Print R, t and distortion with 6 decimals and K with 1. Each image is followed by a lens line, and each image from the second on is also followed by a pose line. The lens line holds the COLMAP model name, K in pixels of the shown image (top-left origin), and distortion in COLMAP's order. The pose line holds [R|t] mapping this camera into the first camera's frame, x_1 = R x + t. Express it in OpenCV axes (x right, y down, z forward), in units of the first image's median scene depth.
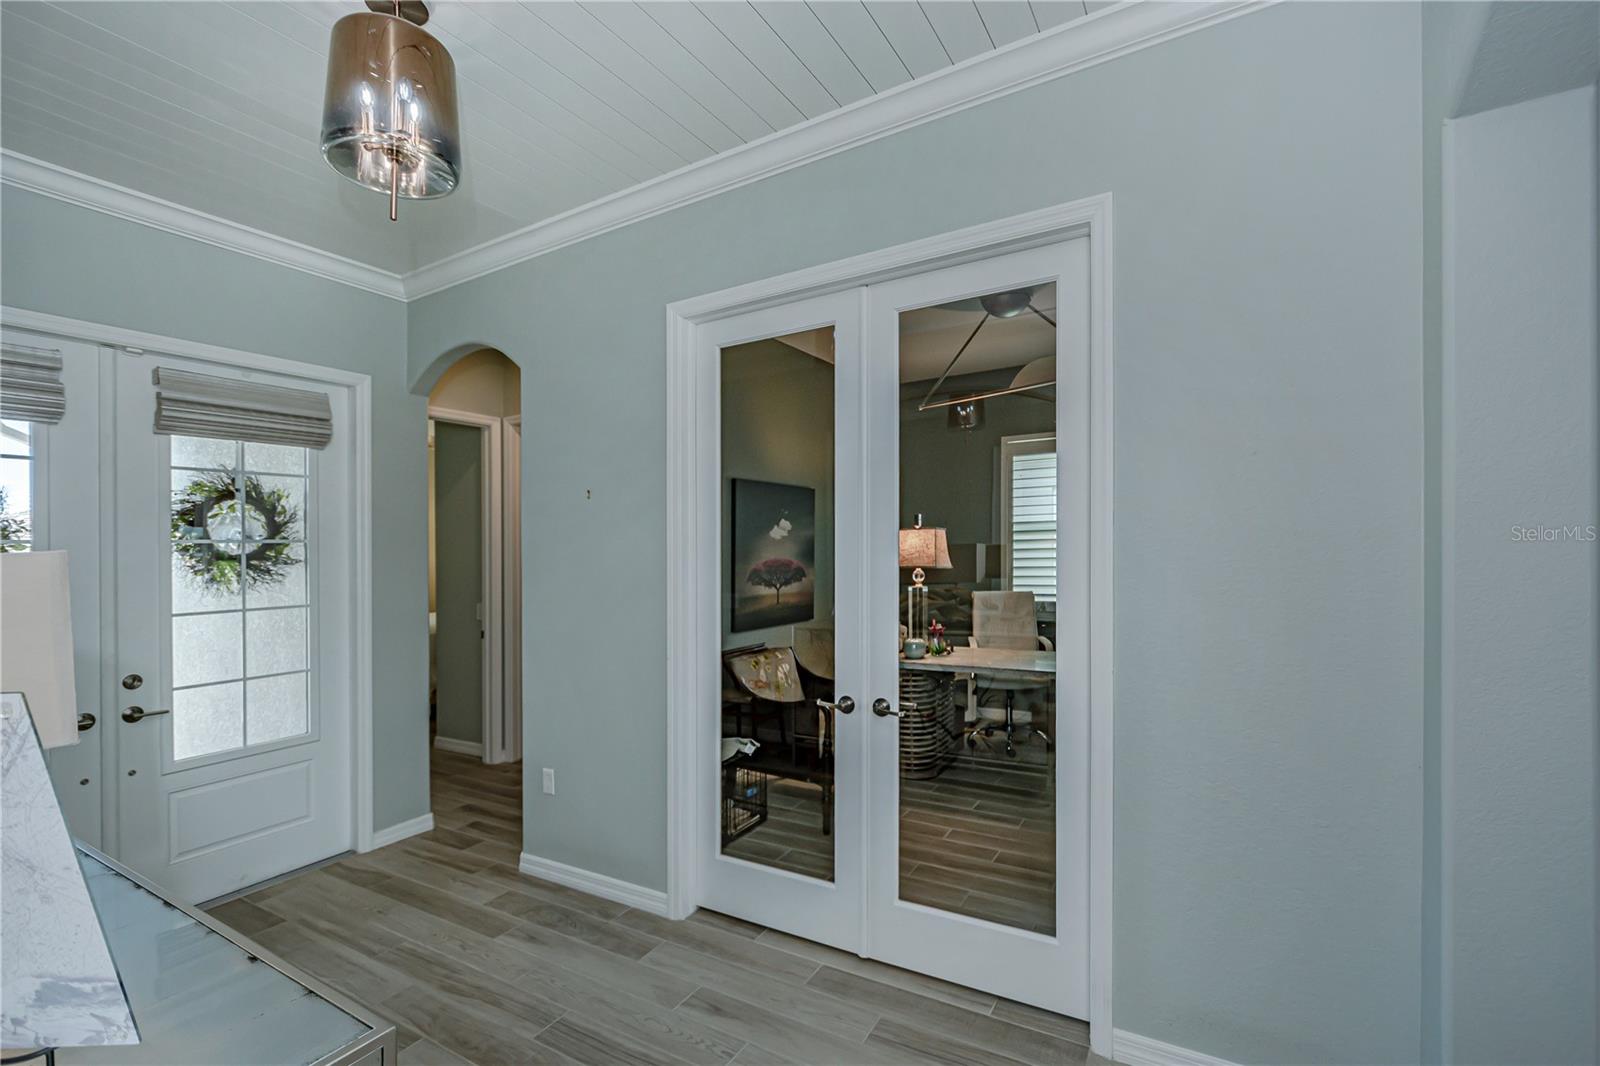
lens RADIAL K [[691.4, 0, 738.0], [0, 691.4, 556.3], [0, 0, 1]] dist [-0.001796, -0.000248]
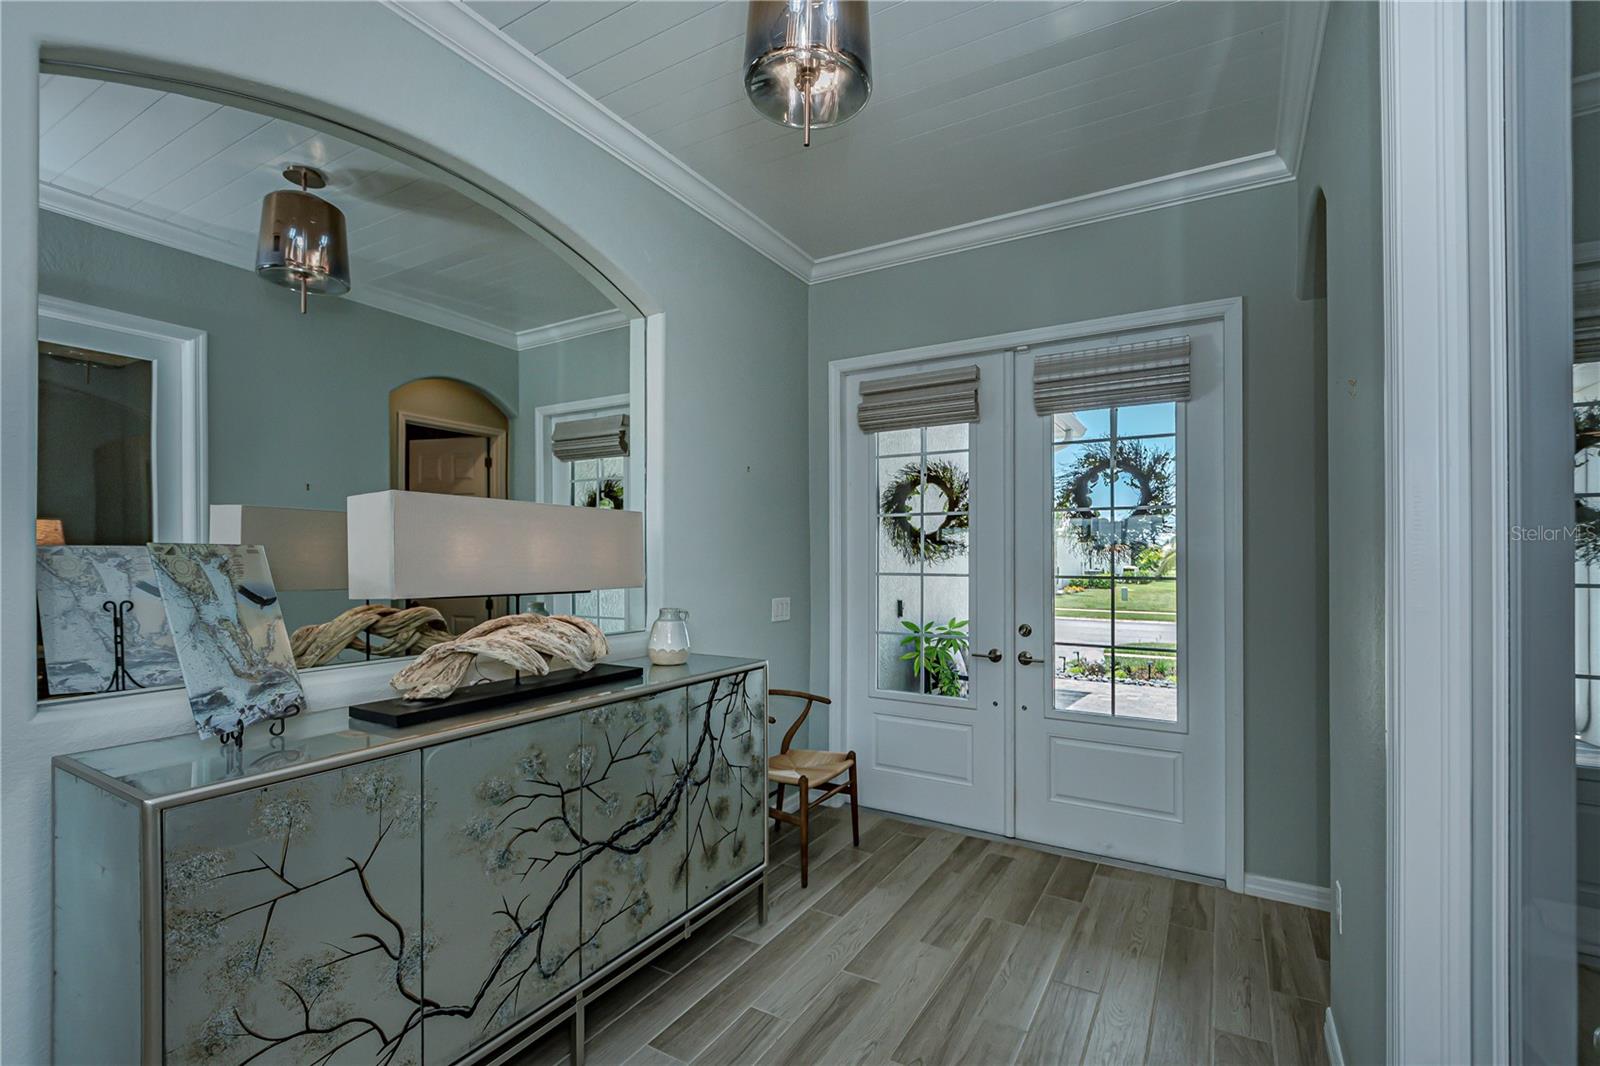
lens RADIAL K [[723.4, 0, 800.0], [0, 723.4, 533.0], [0, 0, 1]] dist [0.035212, -0.000088]
pose [[0.075990, 0.015746, -0.996984, 0.303593], [0.005312, 0.999855, 0.016196, -0.006897], [0.997094, -0.006527, 0.075895, 0.483601]]
